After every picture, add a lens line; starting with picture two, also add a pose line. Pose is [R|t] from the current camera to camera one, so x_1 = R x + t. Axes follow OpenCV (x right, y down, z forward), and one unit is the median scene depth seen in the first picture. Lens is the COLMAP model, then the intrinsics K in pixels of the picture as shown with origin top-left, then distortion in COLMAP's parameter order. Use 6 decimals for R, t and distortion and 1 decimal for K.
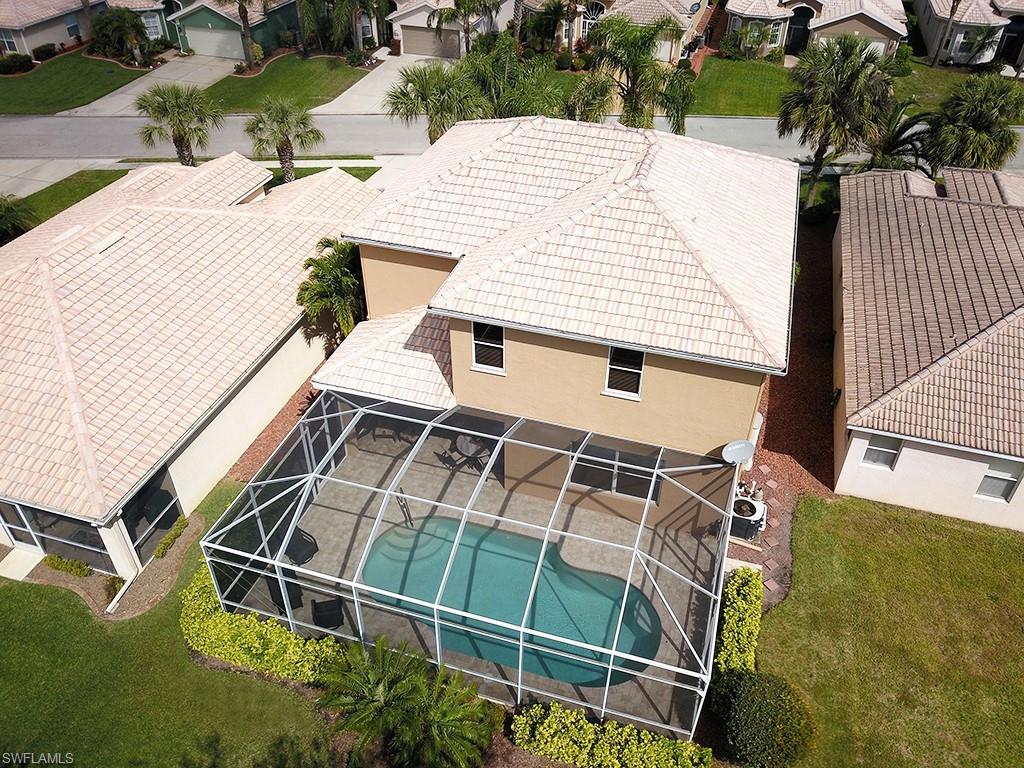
lens RADIAL K [[793.8, 0, 512.0], [0, 793.8, 384.0], [0, 0, 1]] dist [-0.044150, 0.011817]
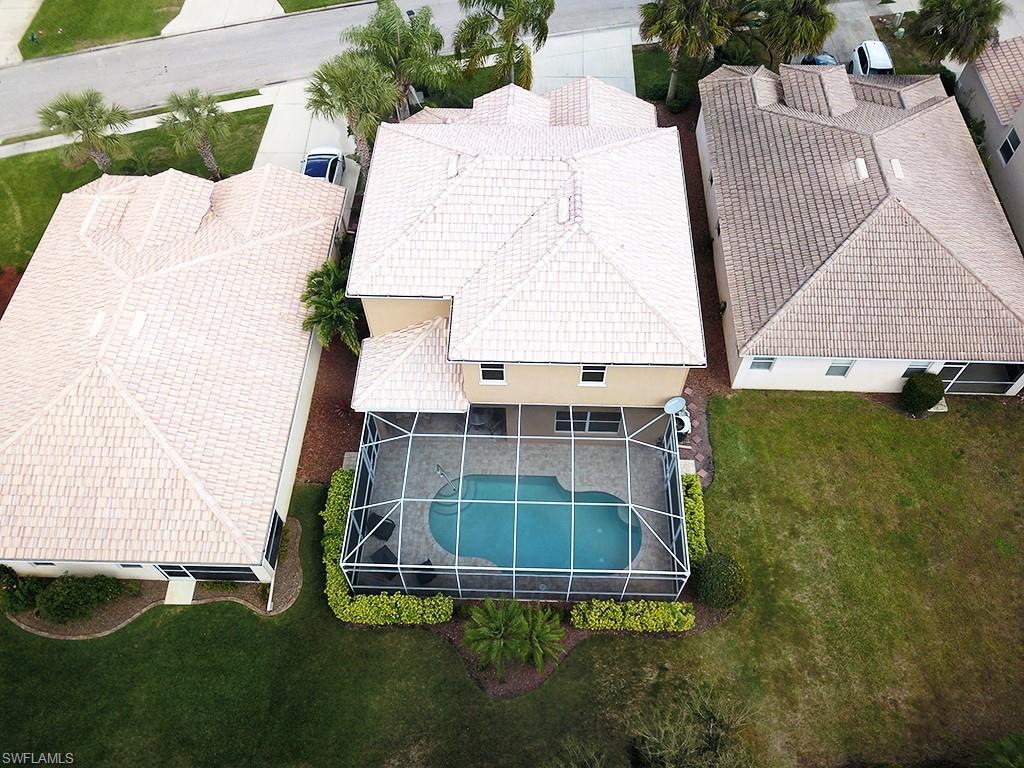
lens RADIAL K [[804.1, 0, 512.0], [0, 804.1, 384.0], [0, 0, 1]] dist [0.000660, -0.141547]
pose [[0.963746, -0.229522, 0.136066, -0.186498], [0.175437, 0.929305, 0.324984, -0.459048], [-0.201038, -0.289331, 0.935880, -0.303656]]
